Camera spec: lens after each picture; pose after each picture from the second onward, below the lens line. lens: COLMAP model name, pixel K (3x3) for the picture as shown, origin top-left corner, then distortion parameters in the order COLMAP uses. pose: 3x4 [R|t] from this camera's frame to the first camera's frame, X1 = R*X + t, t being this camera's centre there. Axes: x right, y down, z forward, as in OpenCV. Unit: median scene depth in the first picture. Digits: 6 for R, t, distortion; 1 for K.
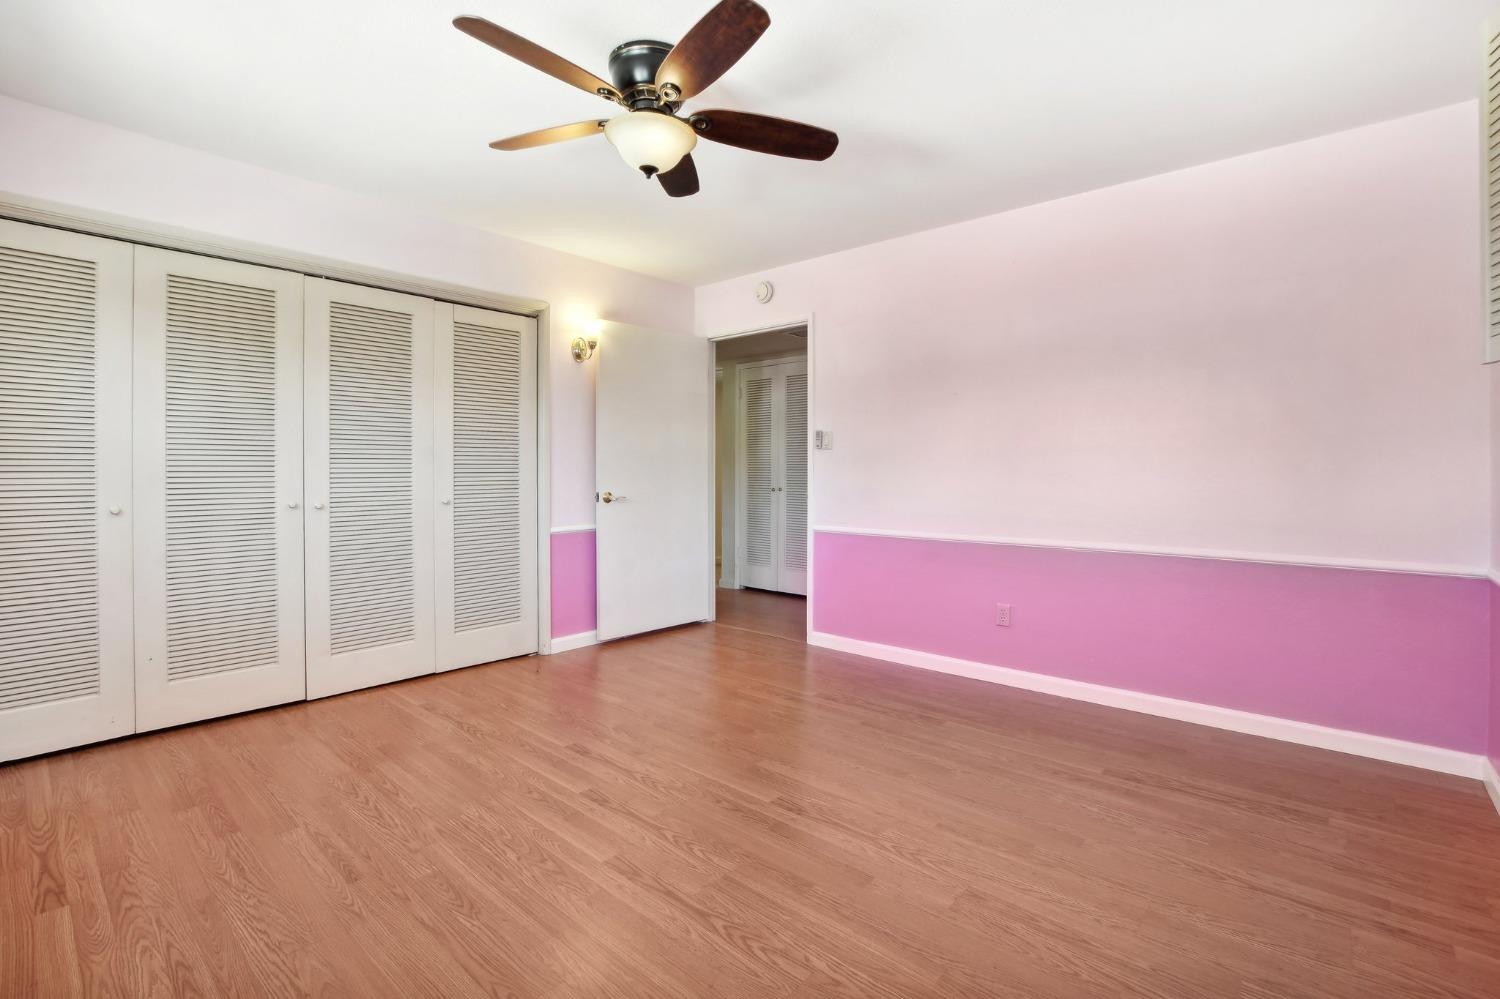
lens RADIAL K [[672.4, 0, 739.9], [0, 672.4, 479.7], [0, 0, 1]] dist [-0.029968, 0.000628]
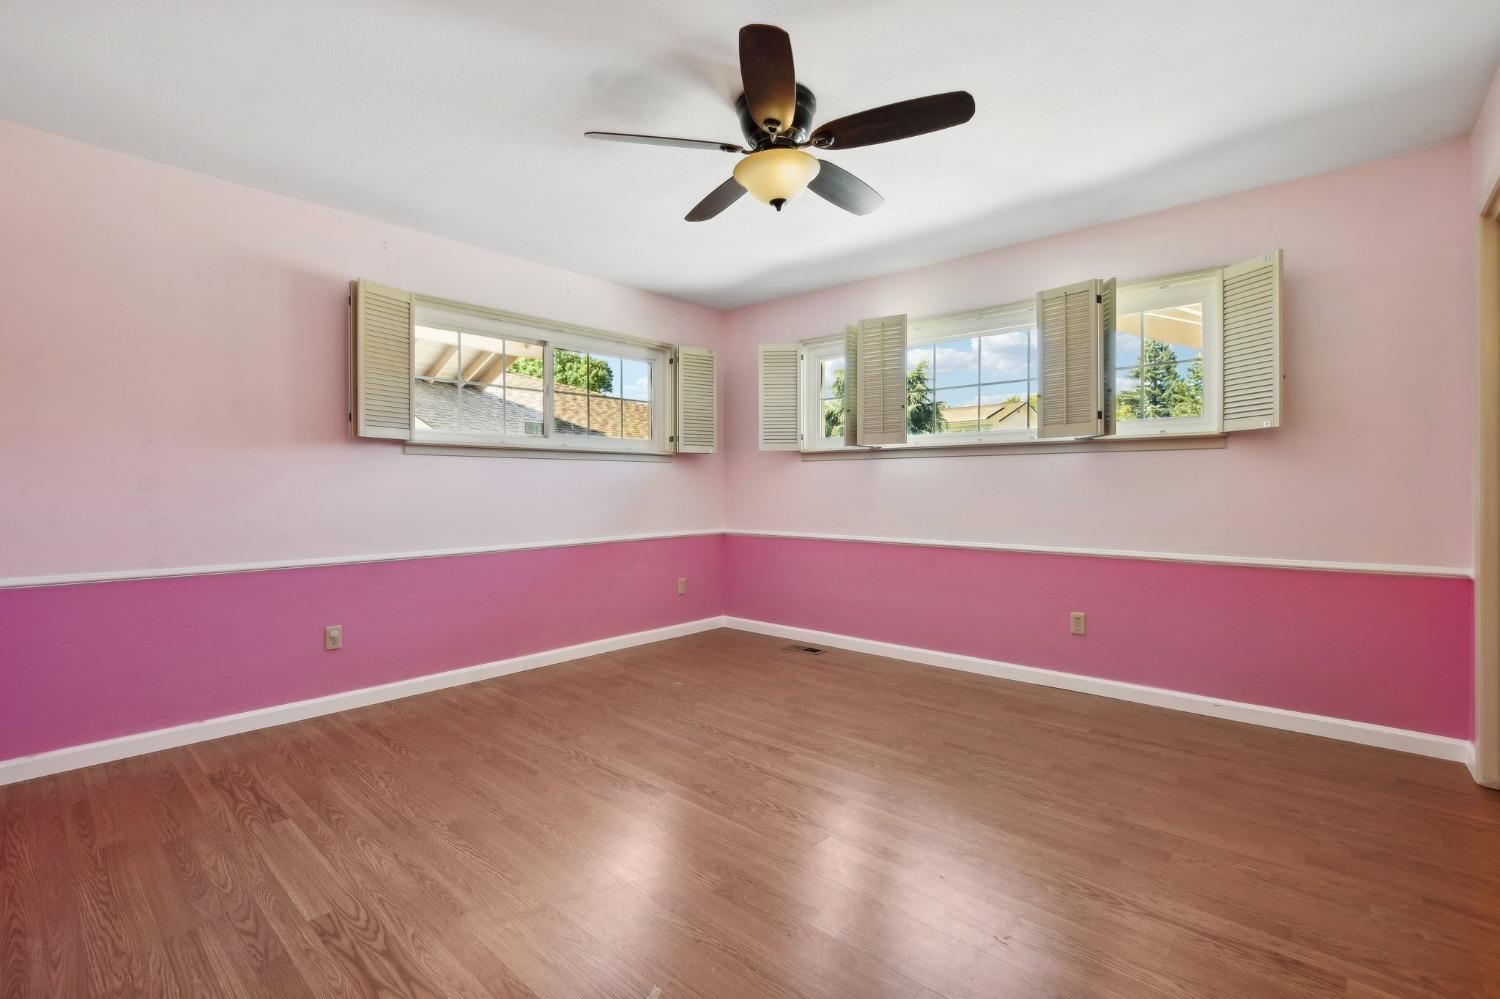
lens RADIAL K [[672.4, 0, 739.9], [0, 672.4, 479.7], [0, 0, 1]] dist [-0.029968, 0.000628]
pose [[-0.999929, 0.000017, 0.011942, -0.085155], [0.000036, 0.999999, 0.001608, -0.021062], [-0.011942, 0.001609, -0.999927, 2.030718]]
